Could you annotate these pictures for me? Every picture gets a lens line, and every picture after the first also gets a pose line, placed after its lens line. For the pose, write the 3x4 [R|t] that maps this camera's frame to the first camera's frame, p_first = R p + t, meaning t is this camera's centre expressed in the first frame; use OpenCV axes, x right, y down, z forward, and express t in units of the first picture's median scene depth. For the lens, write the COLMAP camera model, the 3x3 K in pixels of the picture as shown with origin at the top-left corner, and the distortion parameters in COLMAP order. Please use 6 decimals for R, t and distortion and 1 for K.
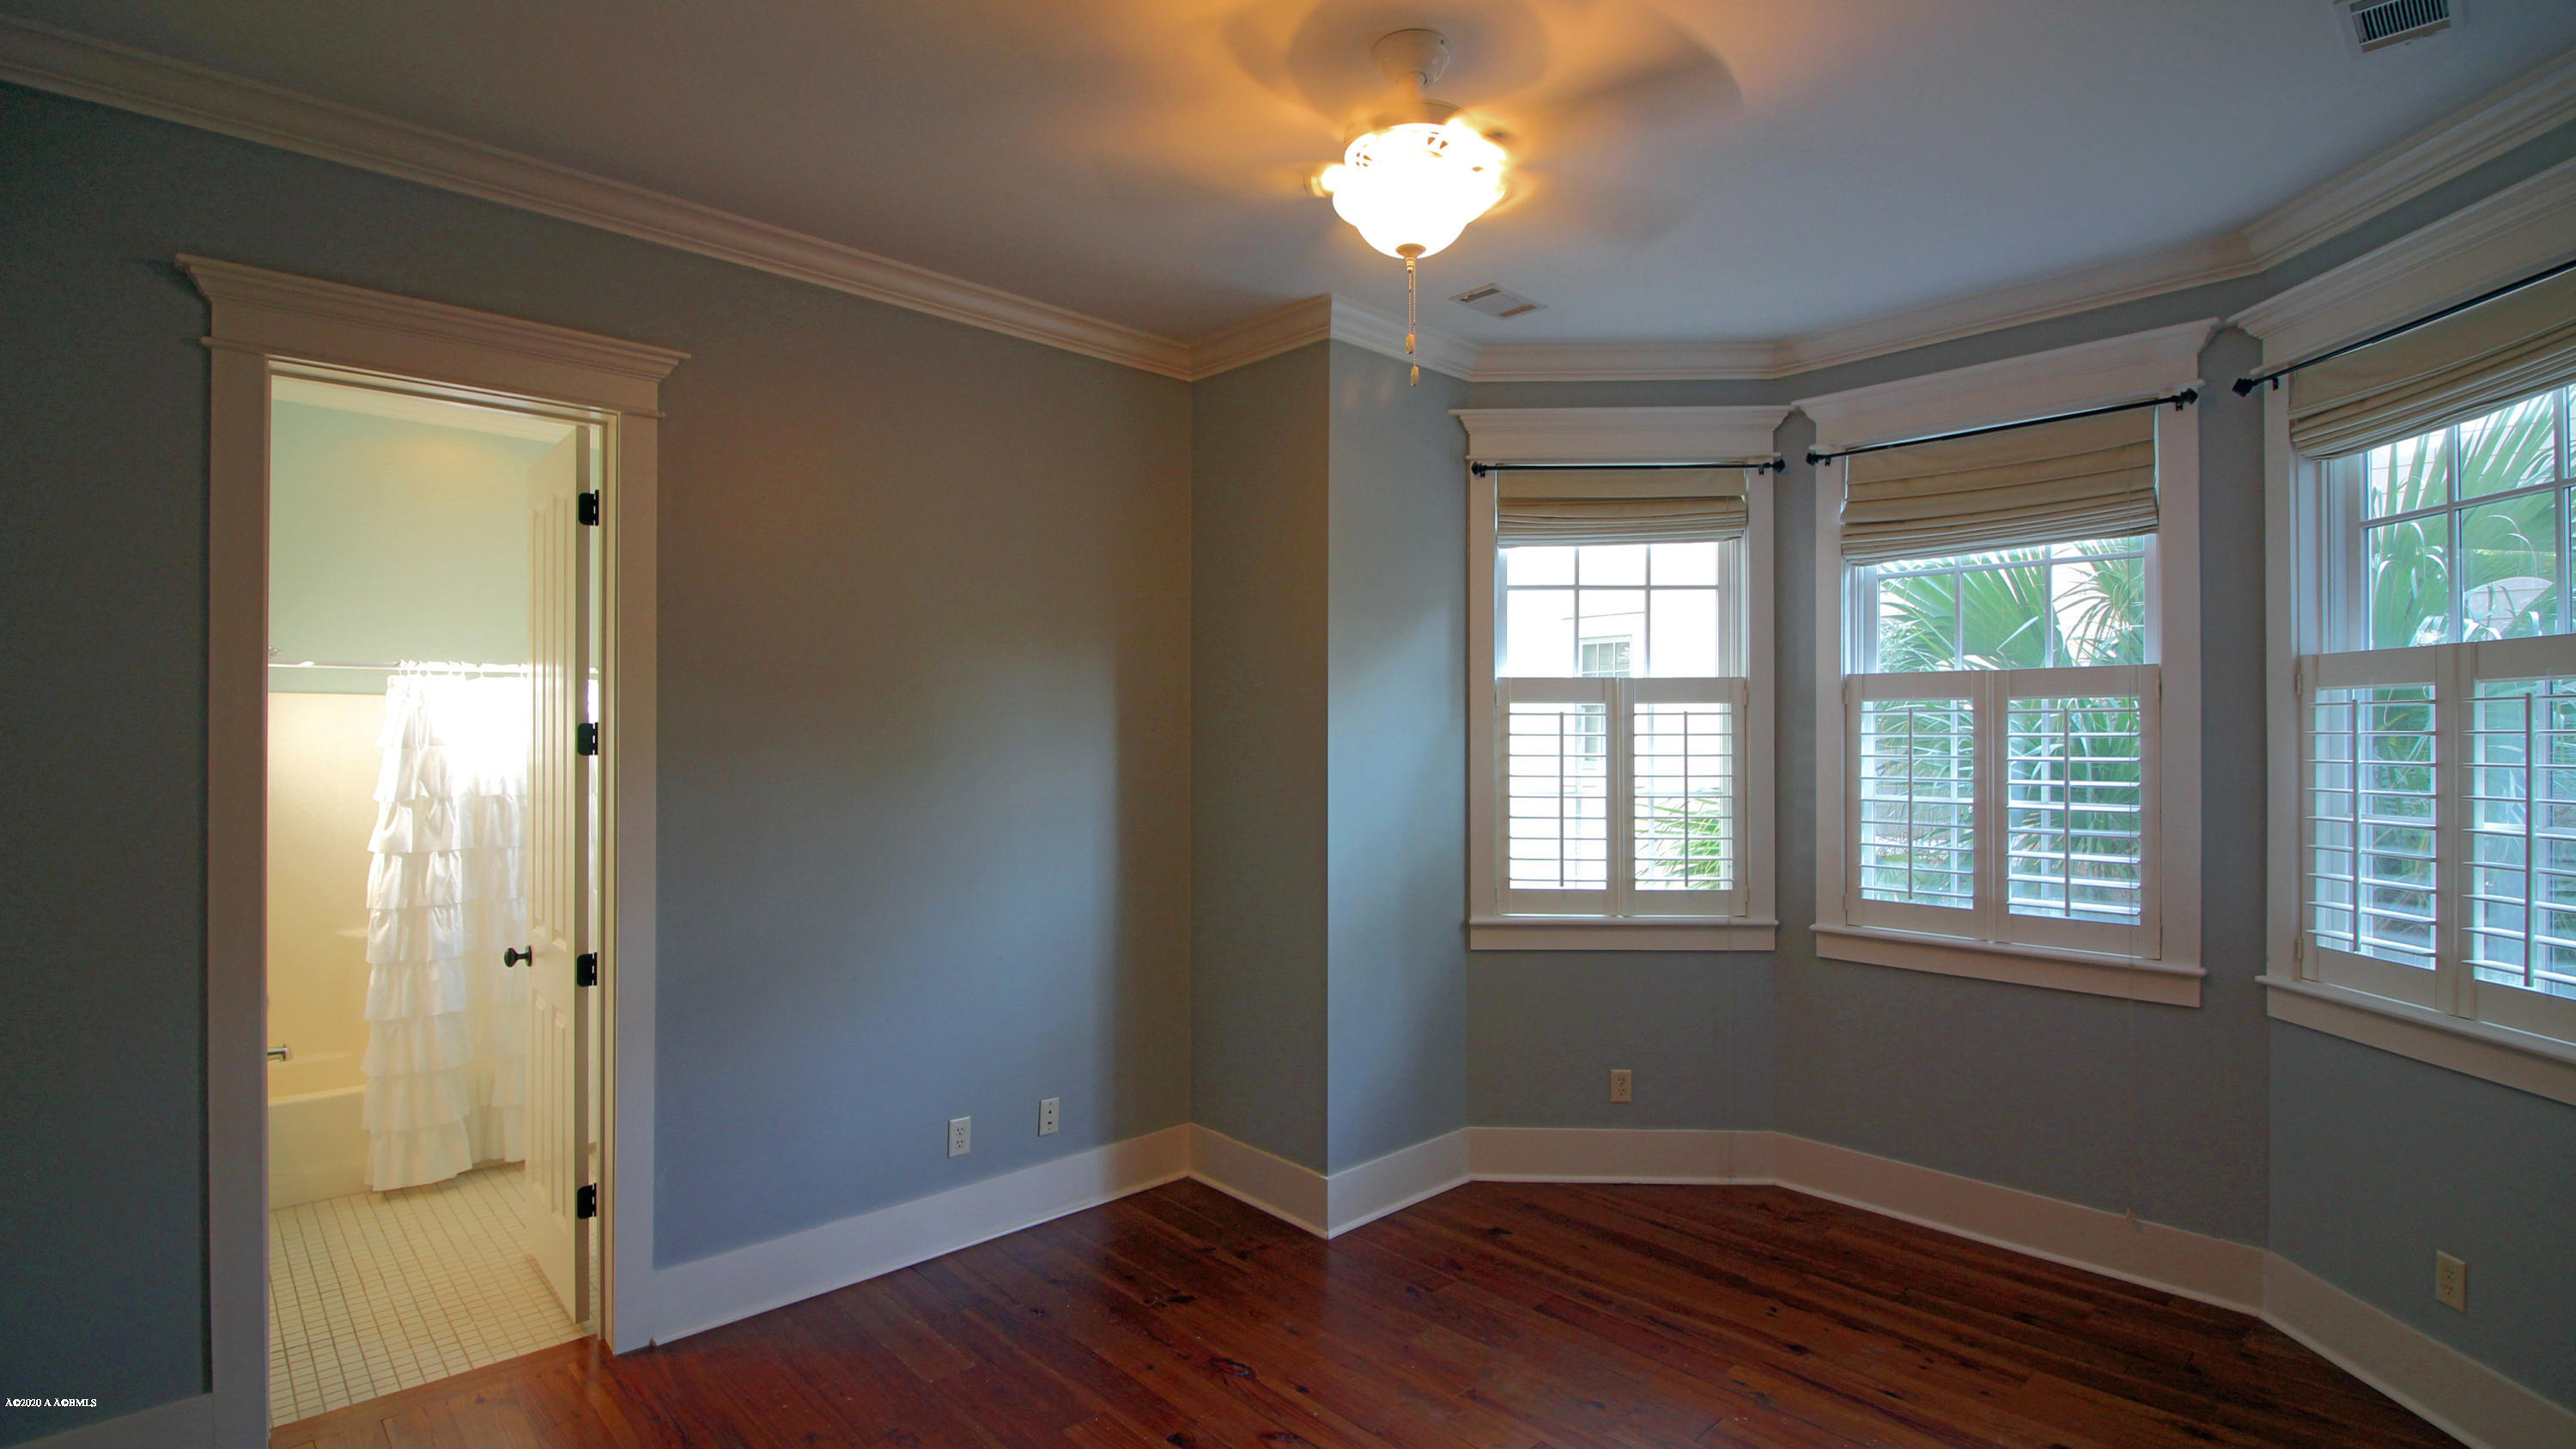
lens RADIAL K [[1192.7, 0, 1285.8], [0, 1192.7, 726.7], [0, 0, 1]] dist [0.000244, -0.014749]
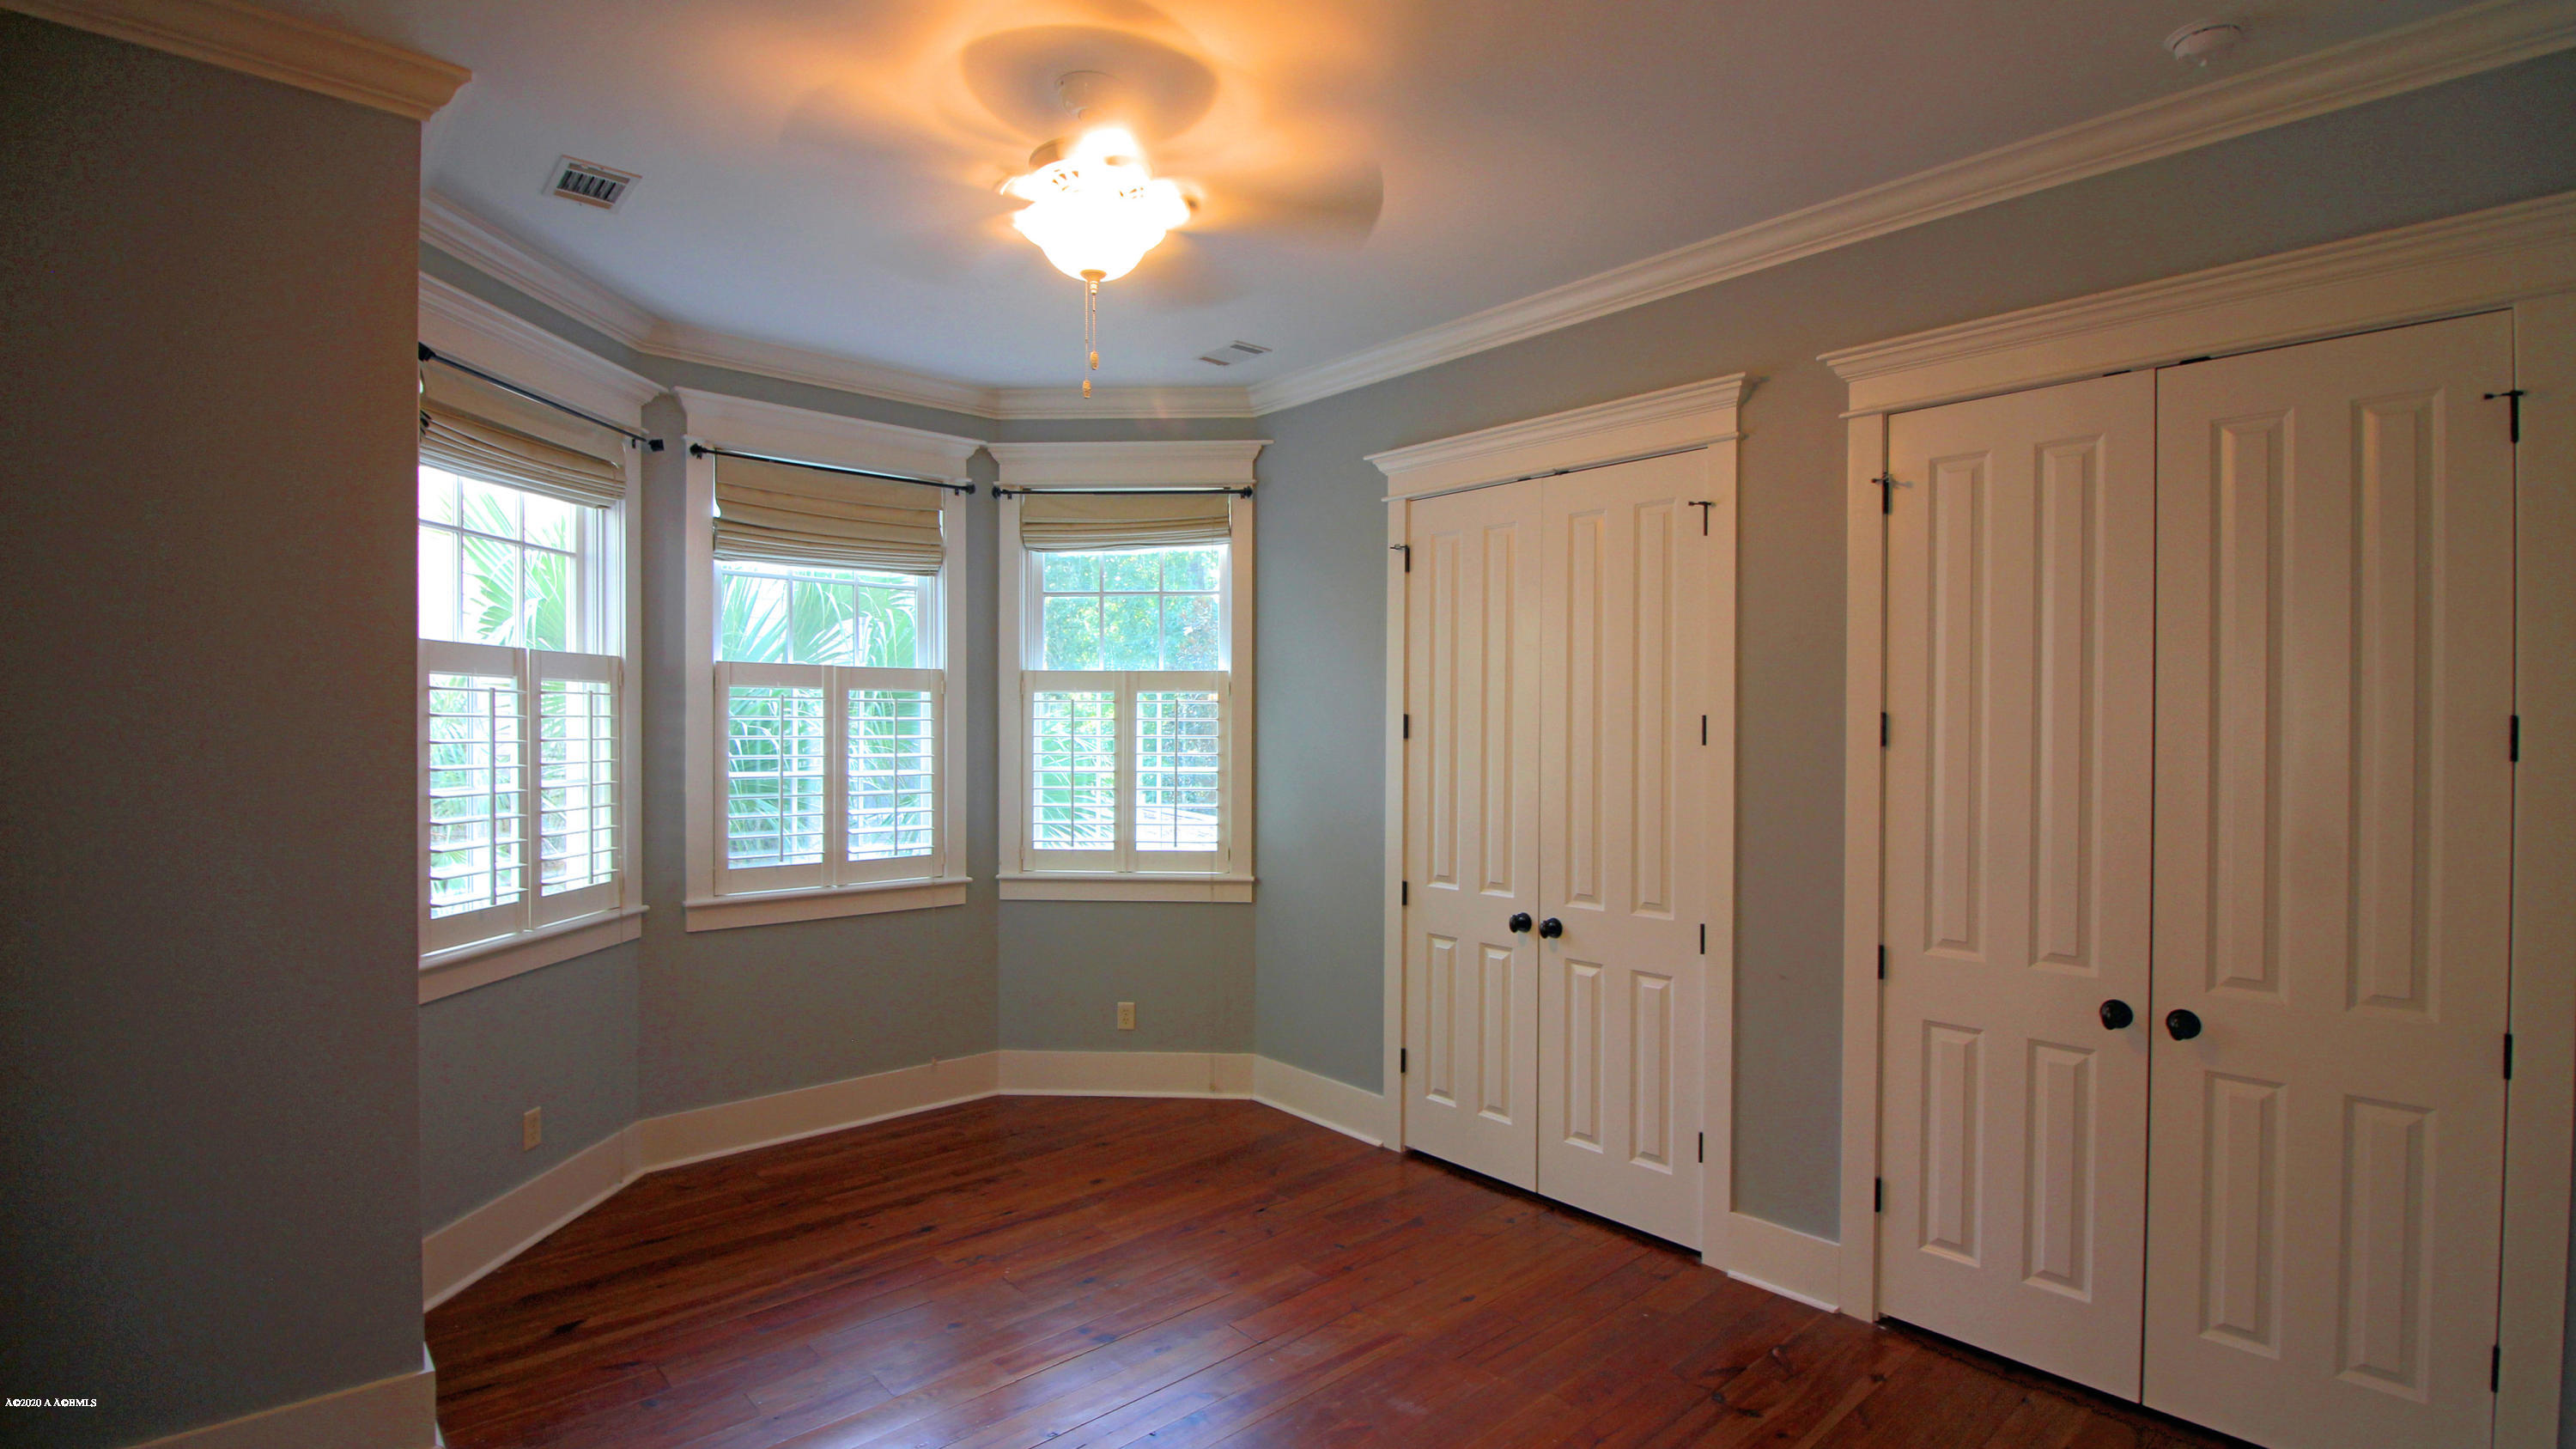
lens RADIAL K [[1192.7, 0, 1285.8], [0, 1192.7, 726.7], [0, 0, 1]] dist [0.000244, -0.014749]
pose [[0.021733, -0.005424, 0.999749, -0.689880], [-0.016942, 0.999840, 0.005792, 0.000216], [-0.999620, -0.017064, 0.021638, 0.557543]]
